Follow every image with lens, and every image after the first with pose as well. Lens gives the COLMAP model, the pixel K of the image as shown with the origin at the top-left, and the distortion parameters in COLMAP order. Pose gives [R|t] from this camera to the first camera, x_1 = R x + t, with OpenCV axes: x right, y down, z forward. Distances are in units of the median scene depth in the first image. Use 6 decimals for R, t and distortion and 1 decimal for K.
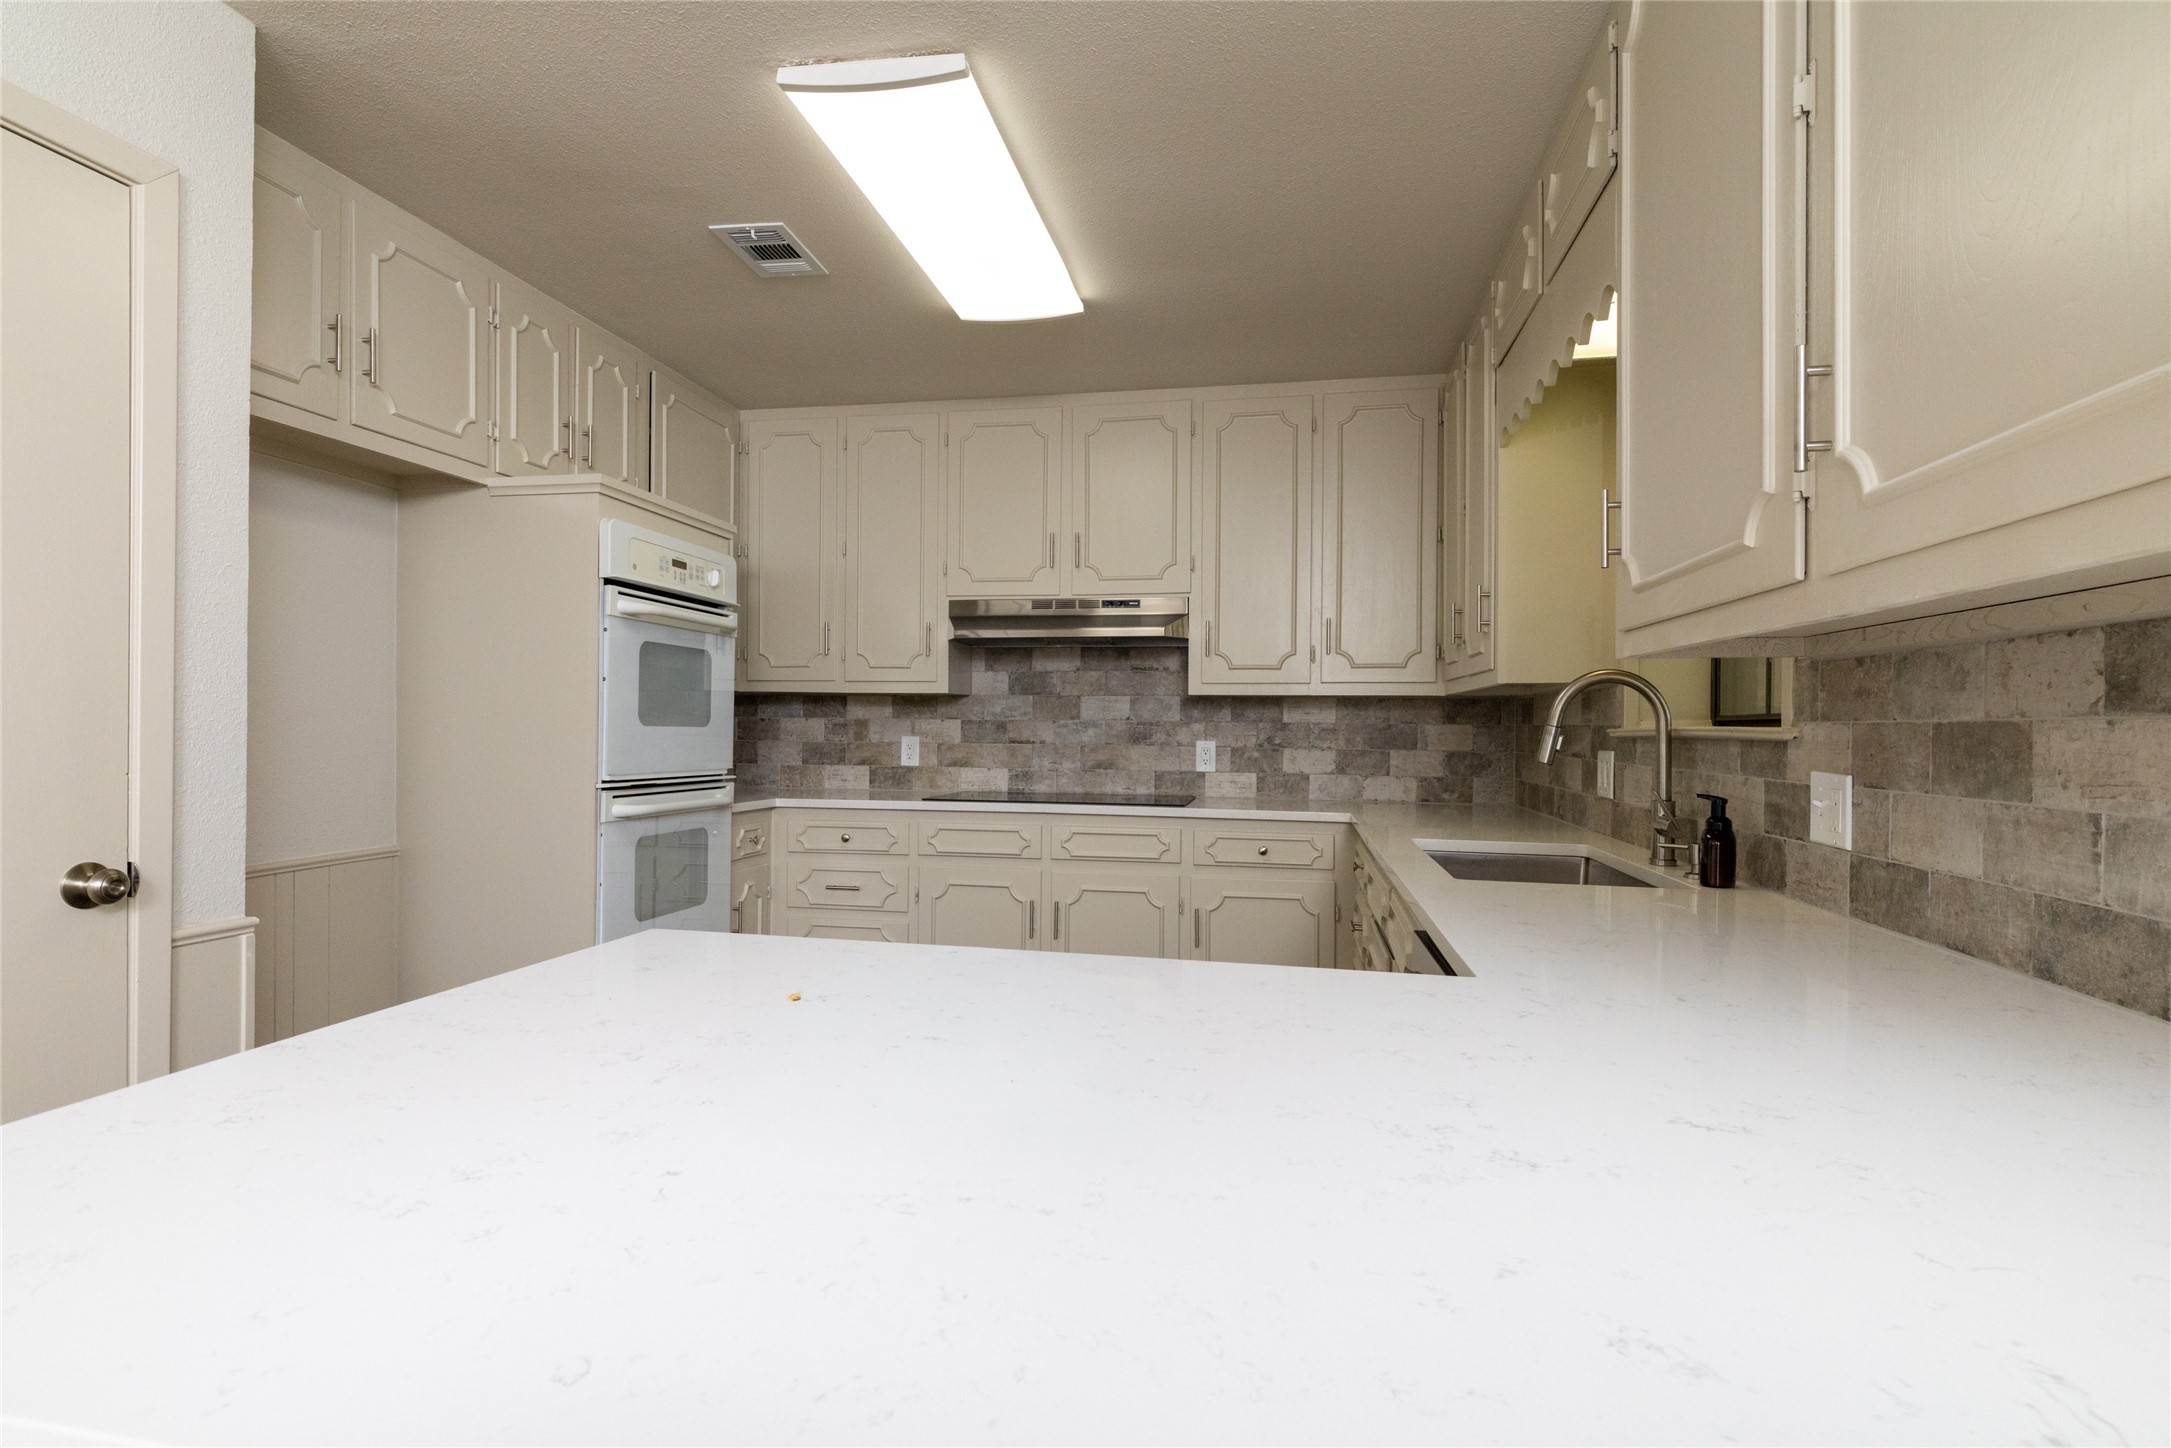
lens RADIAL K [[1070.0, 0, 1086.6], [0, 1070.0, 721.7], [0, 0, 1]] dist [0.001355, 0.000360]
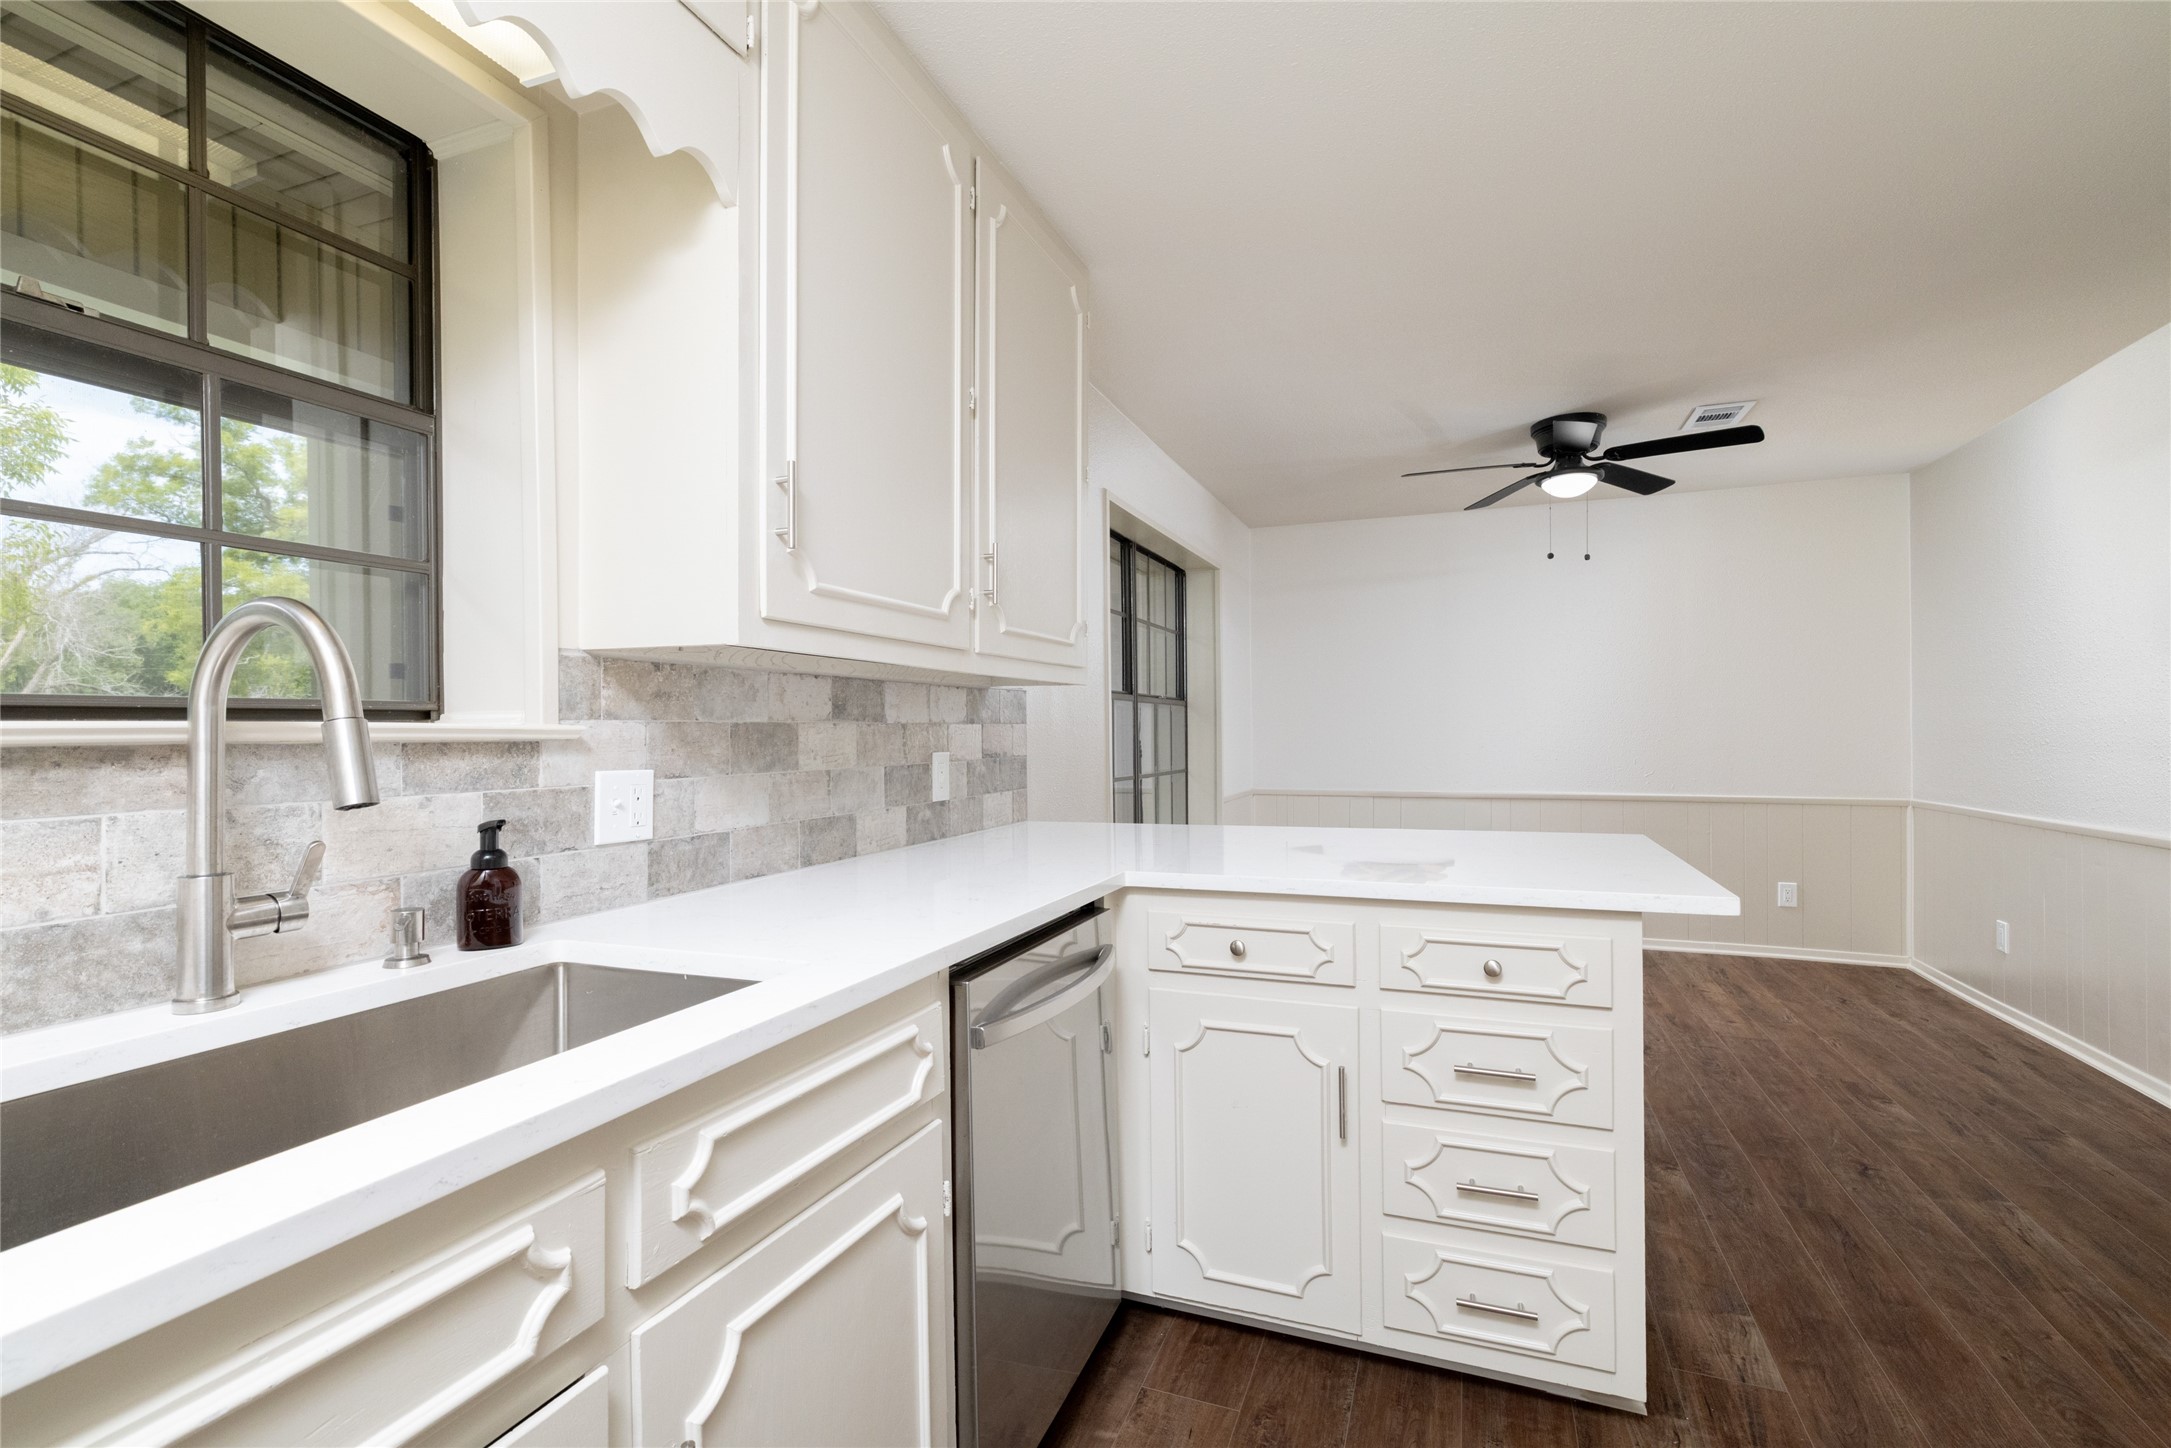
lens RADIAL K [[992.8, 0, 1083.1], [0, 992.8, 733.9], [0, 0, 1]] dist [0.001230, -0.000016]
pose [[-0.981516, -0.008196, 0.191206, 0.092922], [-0.008007, 0.999966, 0.001762, 0.008461], [-0.191214, 0.000199, -0.981548, 1.967603]]
